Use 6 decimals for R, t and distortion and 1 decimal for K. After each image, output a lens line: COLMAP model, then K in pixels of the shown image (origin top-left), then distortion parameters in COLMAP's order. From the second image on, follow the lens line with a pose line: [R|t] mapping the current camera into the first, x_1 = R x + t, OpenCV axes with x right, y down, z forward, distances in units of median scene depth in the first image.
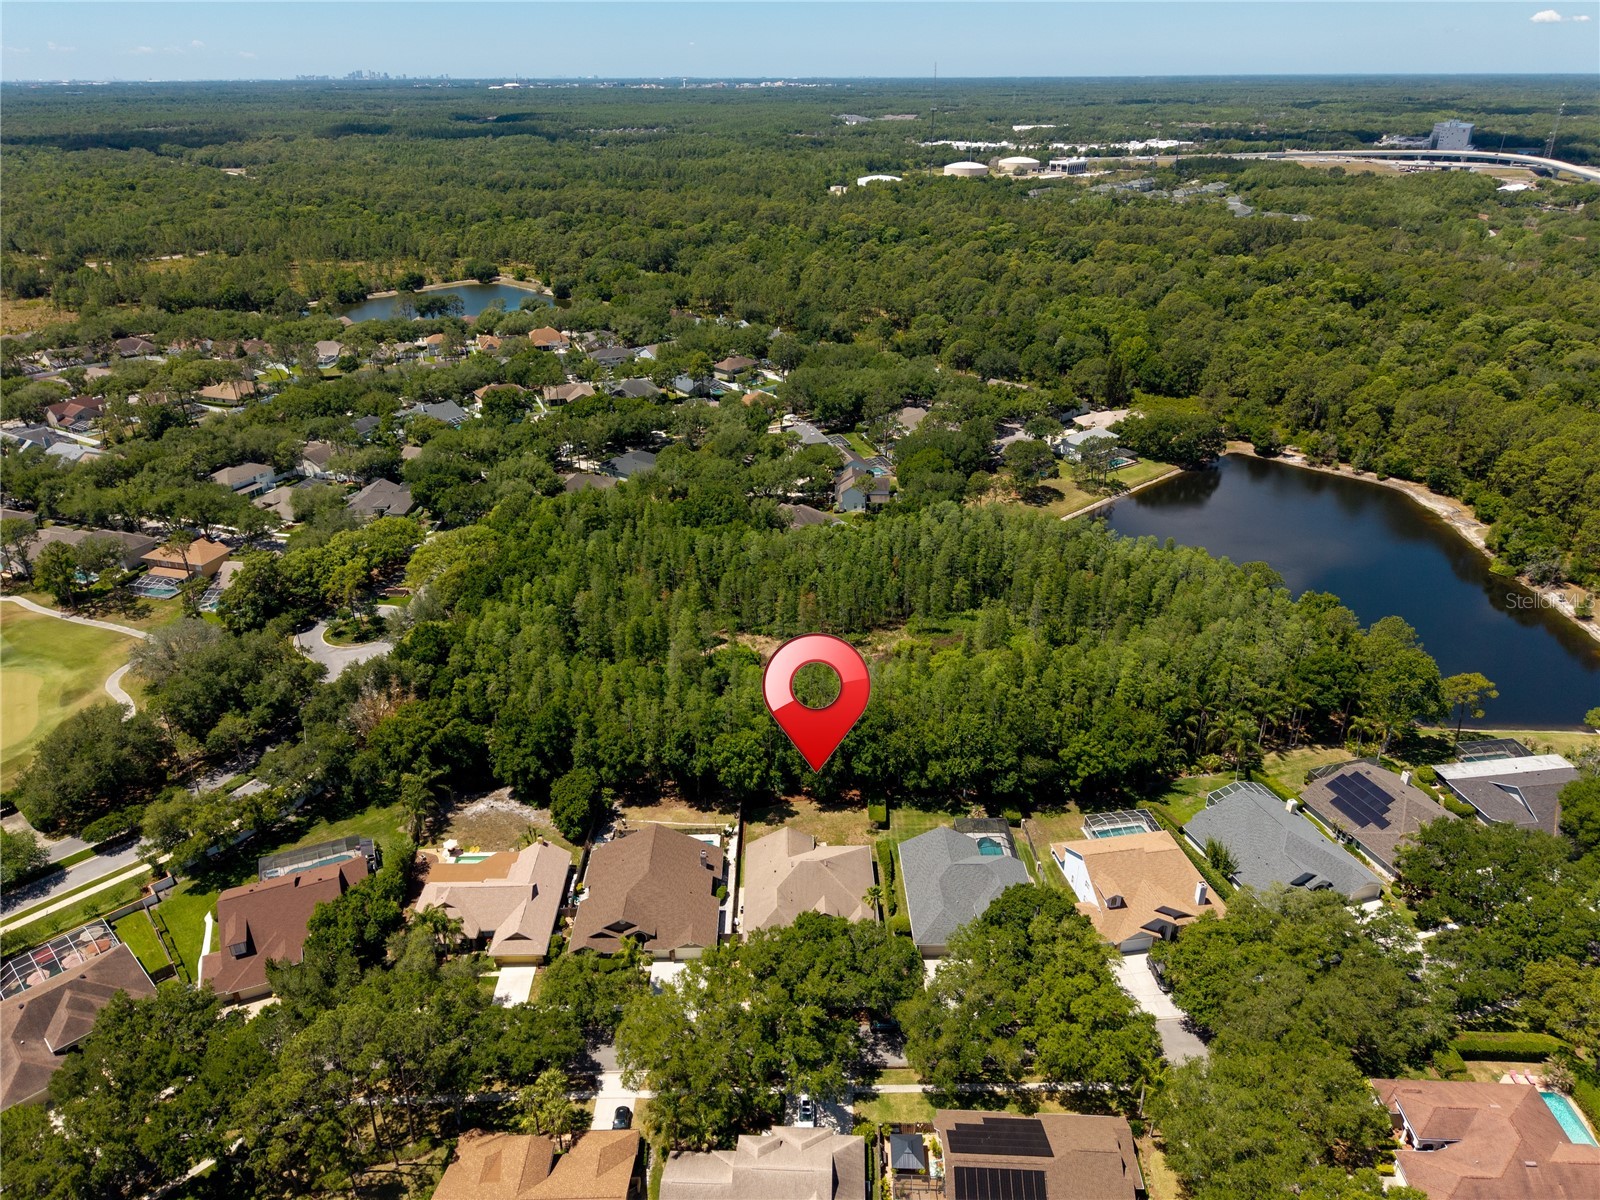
lens RADIAL K [[1079.9, 0, 800.0], [0, 1079.9, 600.0], [0, 0, 1]] dist [0.005440, -0.000185]
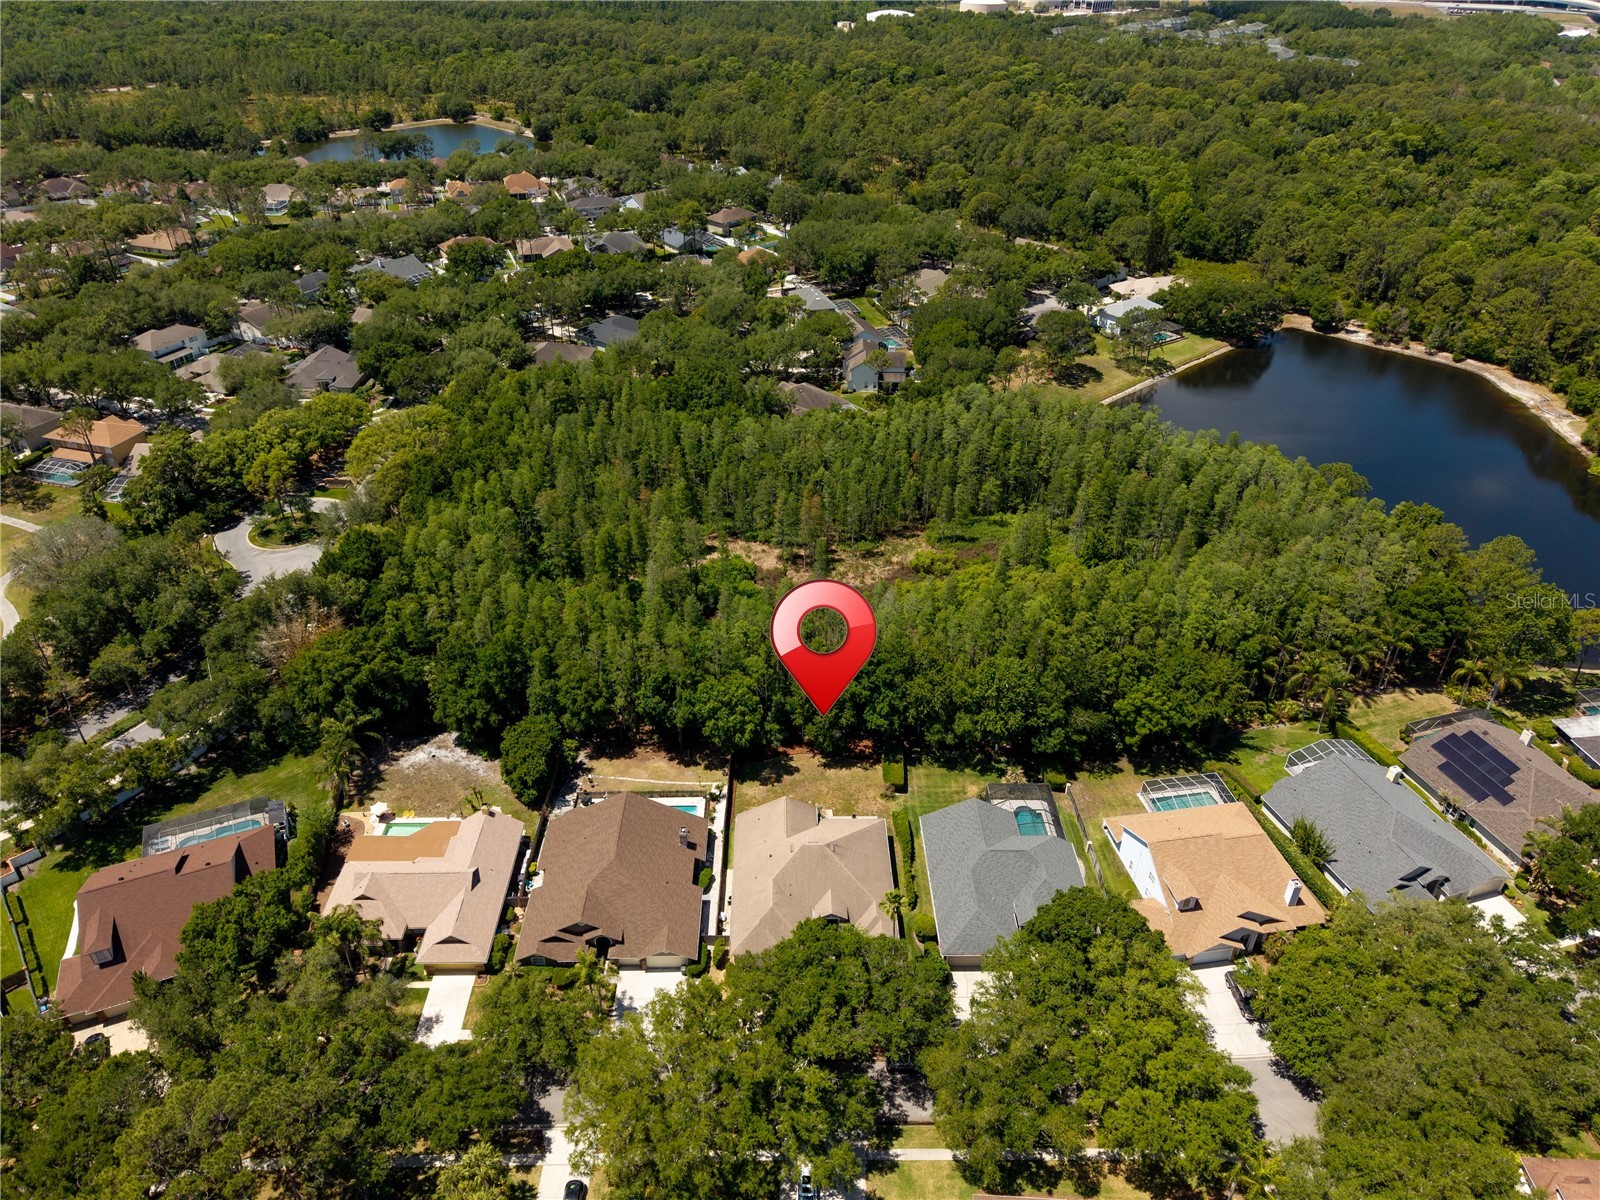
lens RADIAL K [[1064.6, 0, 800.0], [0, 1064.6, 600.0], [0, 0, 1]] dist [0.004292, -0.001755]
pose [[0.999911, 0.012814, 0.003605, -0.004232], [-0.013167, 0.991870, 0.126576, -0.029854], [-0.001954, -0.126612, 0.991950, 0.156047]]
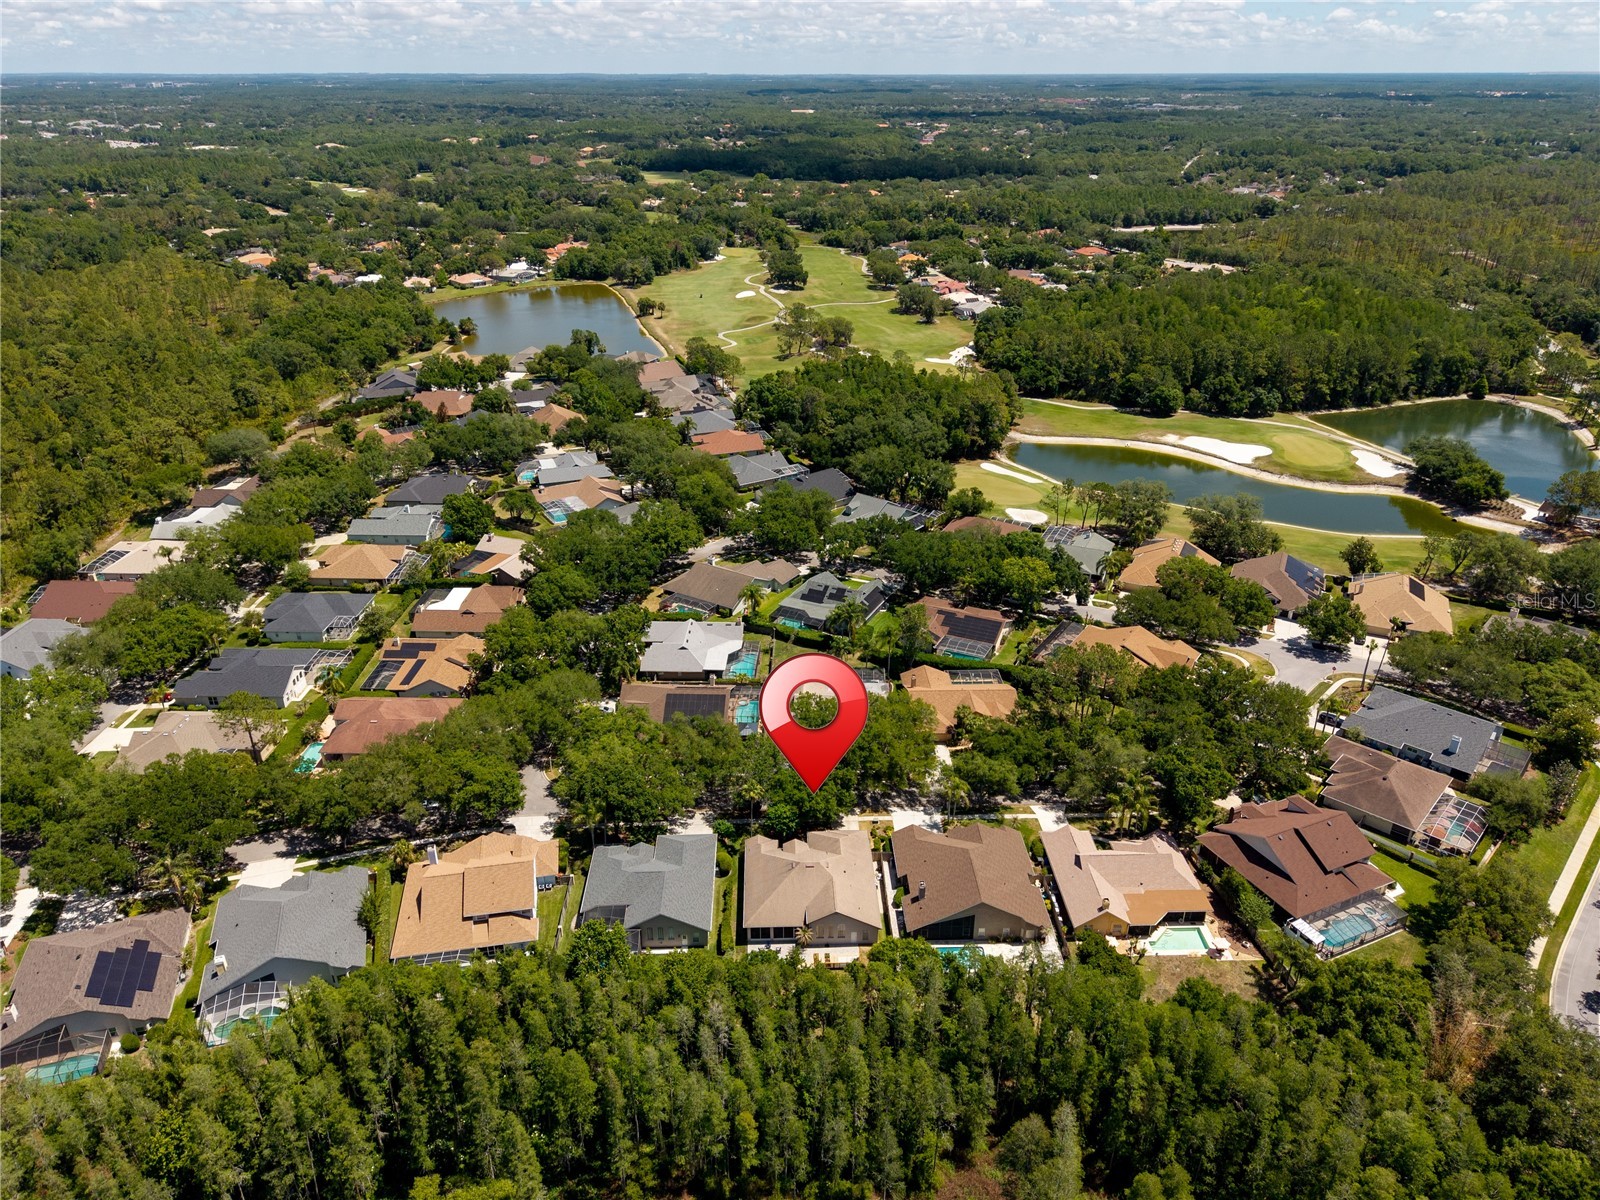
lens RADIAL K [[1064.6, 0, 800.0], [0, 1064.6, 600.0], [0, 0, 1]] dist [0.004292, -0.001755]
pose [[-0.999933, 0.004131, -0.010832, 0.019540], [-0.005992, 0.615702, 0.787956, -0.462926], [0.009925, 0.787968, -0.615636, 0.971774]]
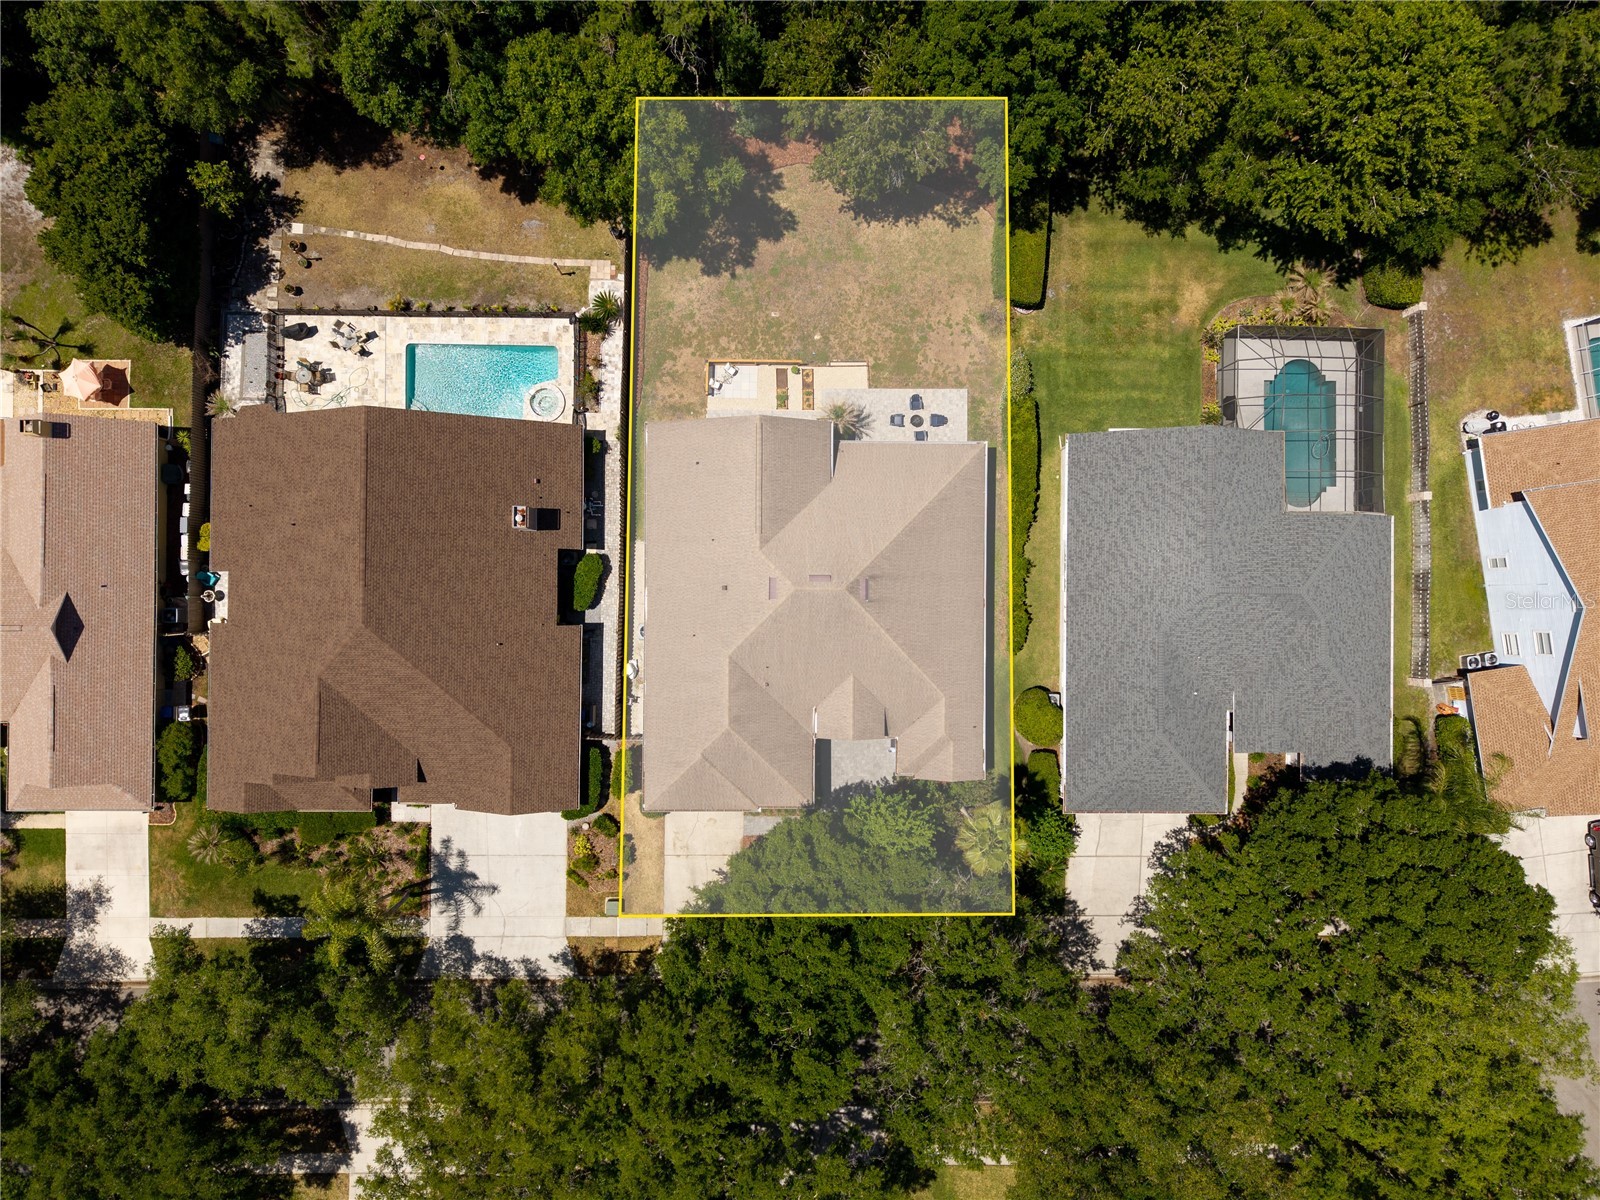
lens RADIAL K [[1079.9, 0, 800.0], [0, 1079.9, 600.0], [0, 0, 1]] dist [0.005440, -0.000185]
pose [[0.999050, 0.028375, 0.033077, -0.006348], [-0.042151, 0.436379, 0.898775, -0.051779], [0.011069, -0.899315, 0.437161, 0.580230]]
